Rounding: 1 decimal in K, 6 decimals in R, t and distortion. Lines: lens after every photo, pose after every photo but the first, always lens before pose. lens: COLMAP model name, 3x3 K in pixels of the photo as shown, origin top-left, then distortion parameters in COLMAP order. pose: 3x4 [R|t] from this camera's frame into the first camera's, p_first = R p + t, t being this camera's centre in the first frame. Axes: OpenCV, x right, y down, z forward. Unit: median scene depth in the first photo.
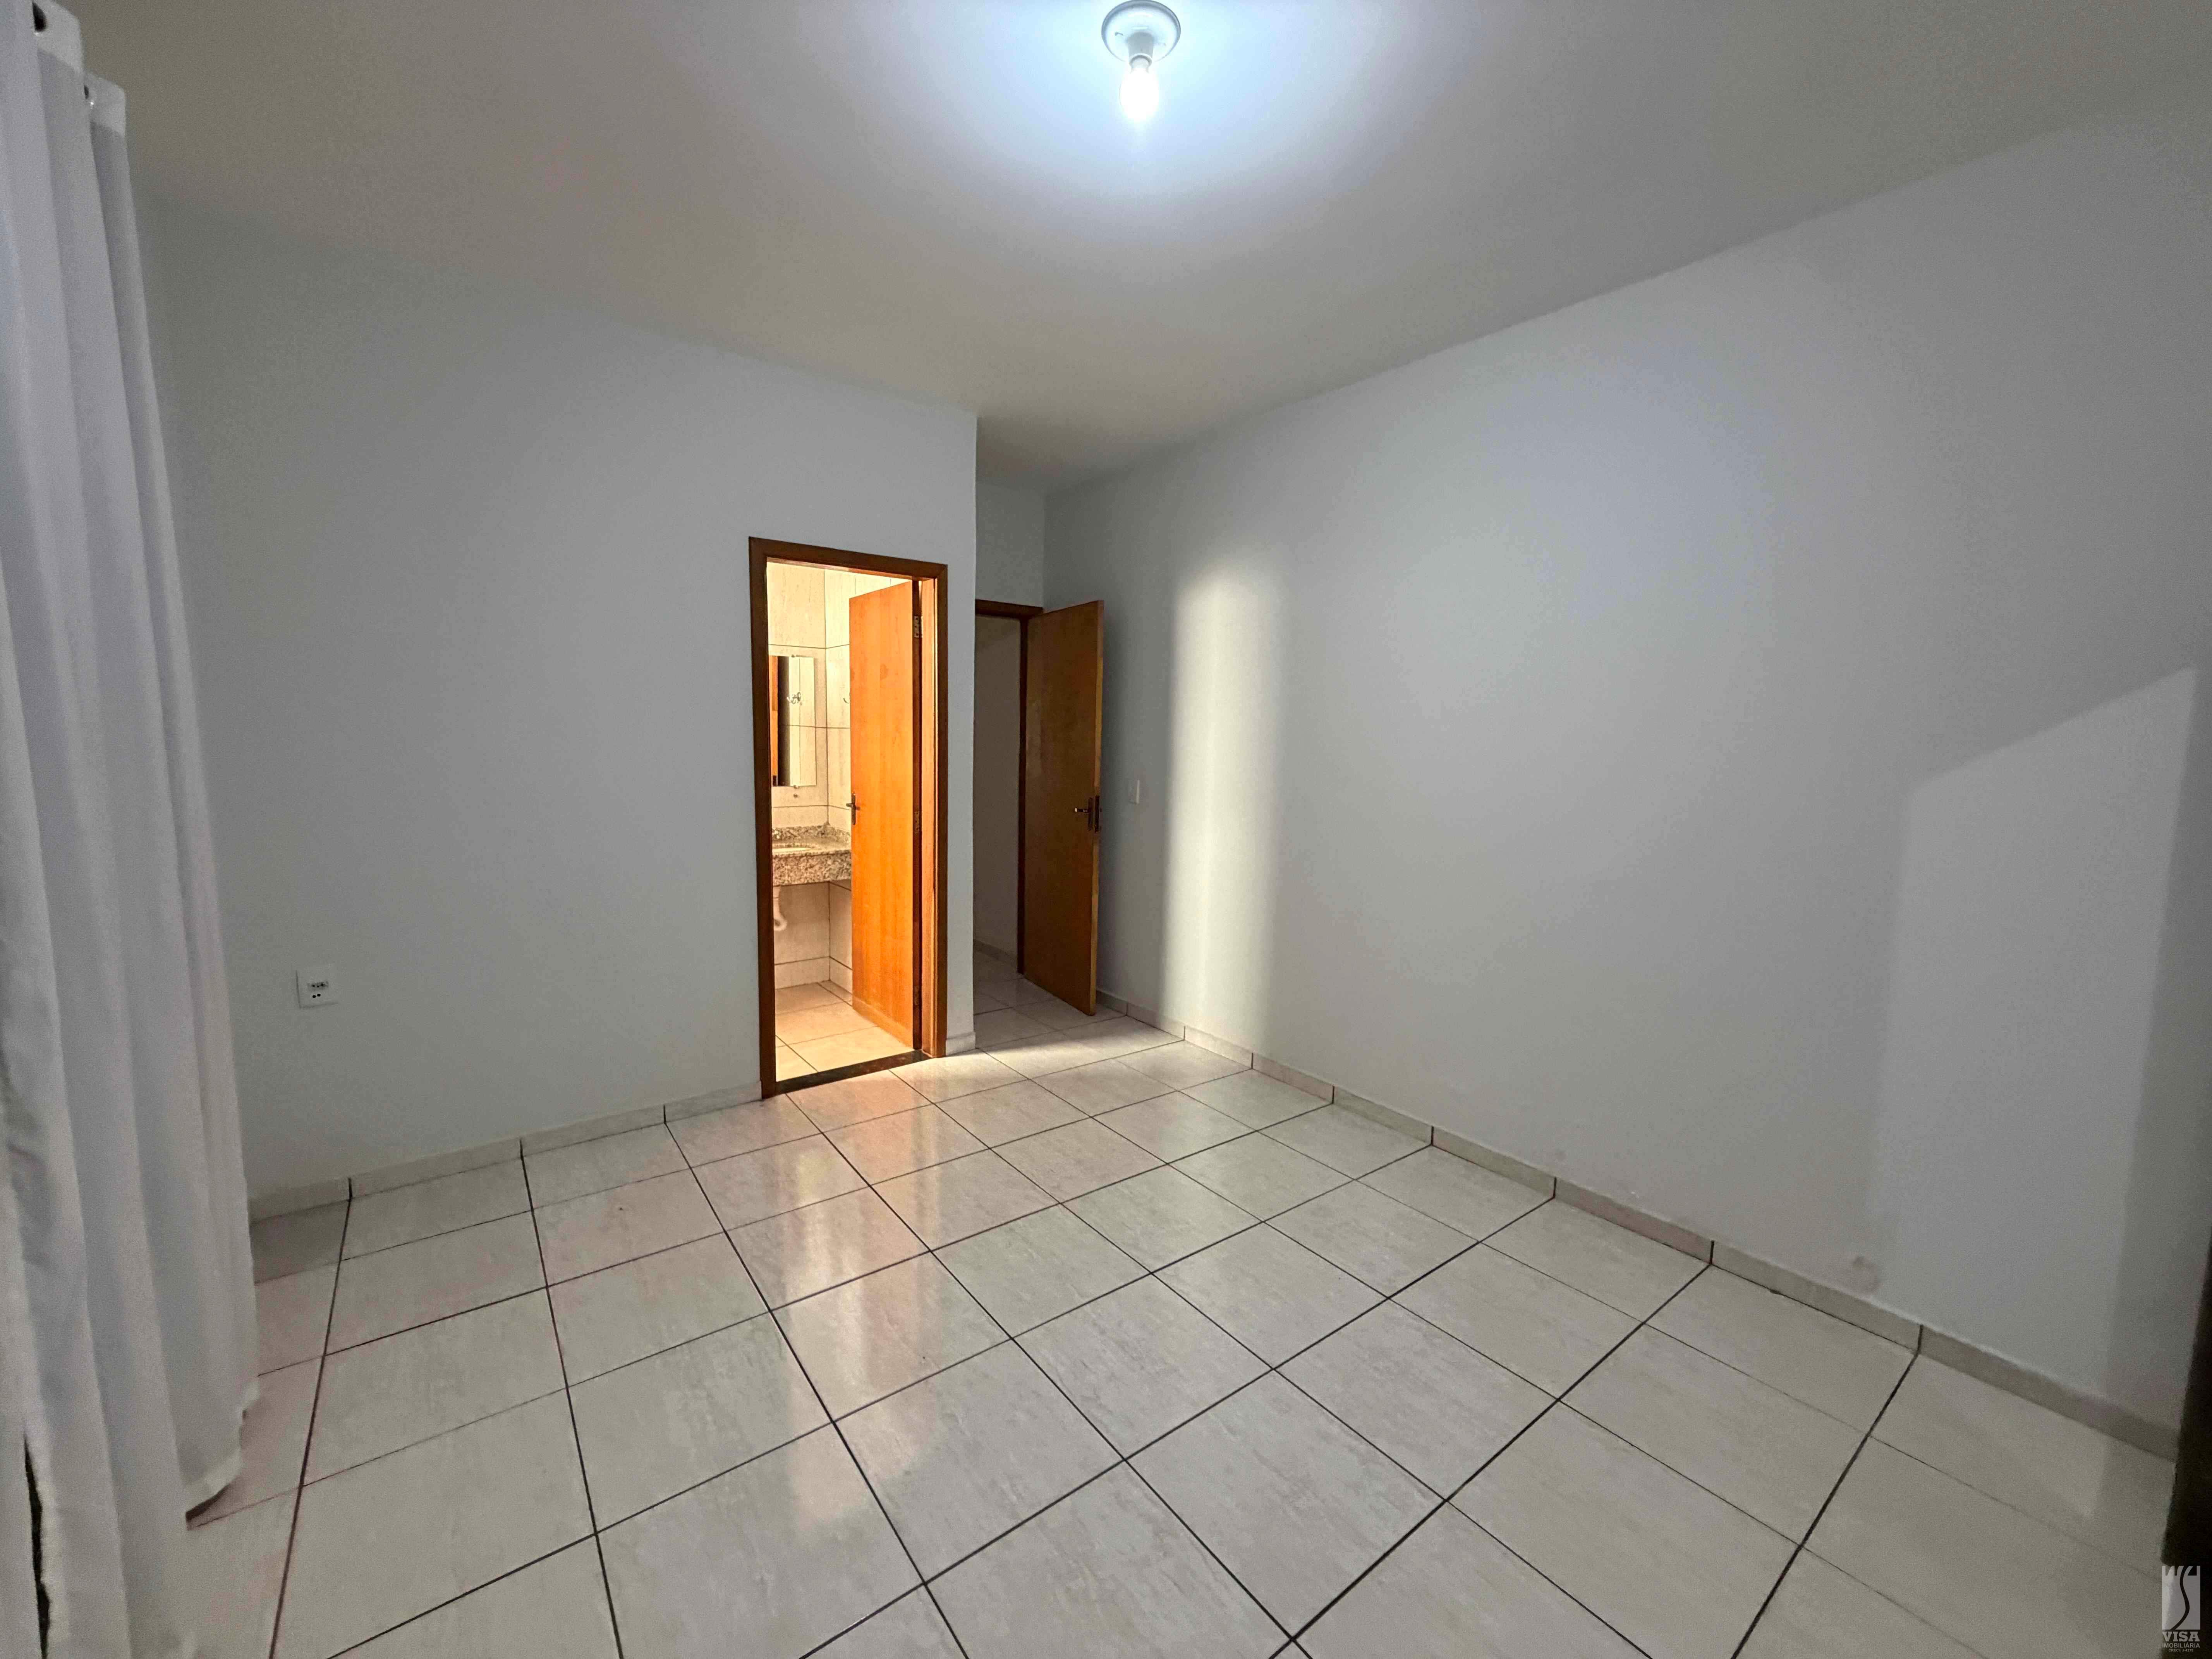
lens RADIAL K [[880.0, 0, 1101.7], [0, 880.0, 833.8], [0, 0, 1]] dist [0.001838, 0.000114]
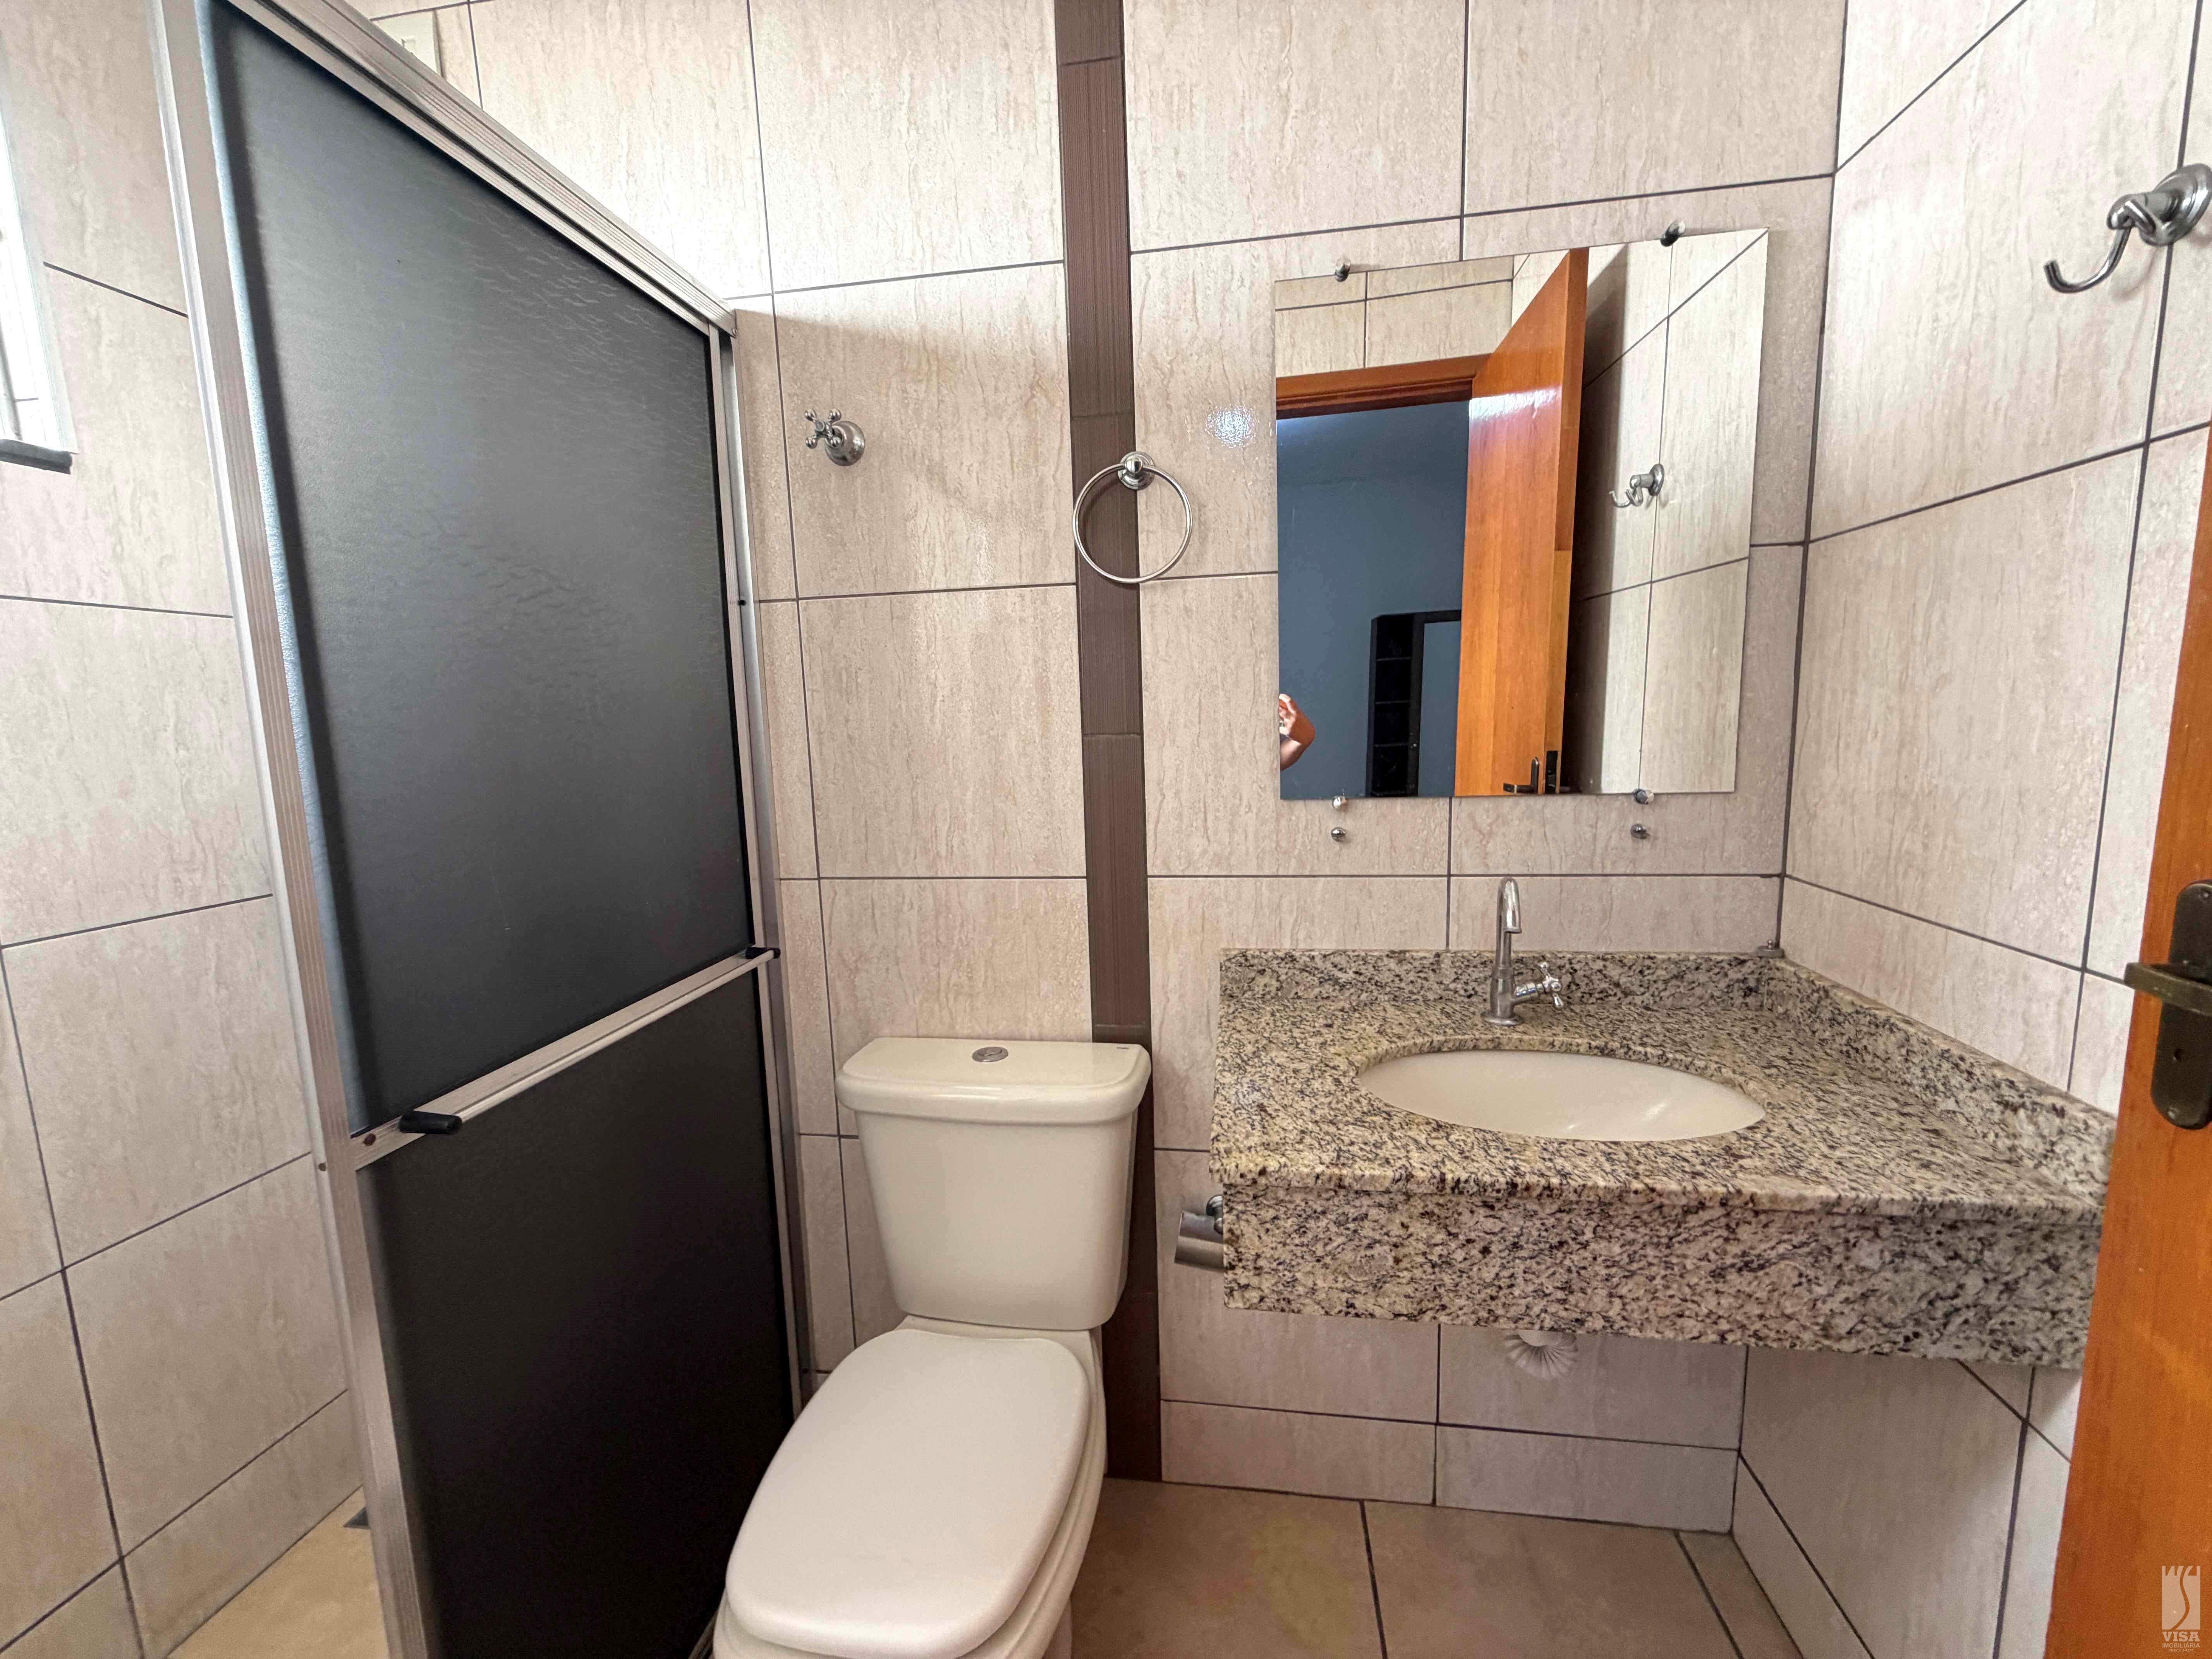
lens RADIAL K [[880.0, 0, 1102.5], [0, 880.0, 827.7], [0, 0, 1]] dist [0.001838, 0.000114]
pose [[0.689054, 0.060143, -0.722210, -0.271907], [-0.038792, 0.998183, 0.046114, -0.049603], [0.723671, -0.003759, 0.690135, 0.716915]]
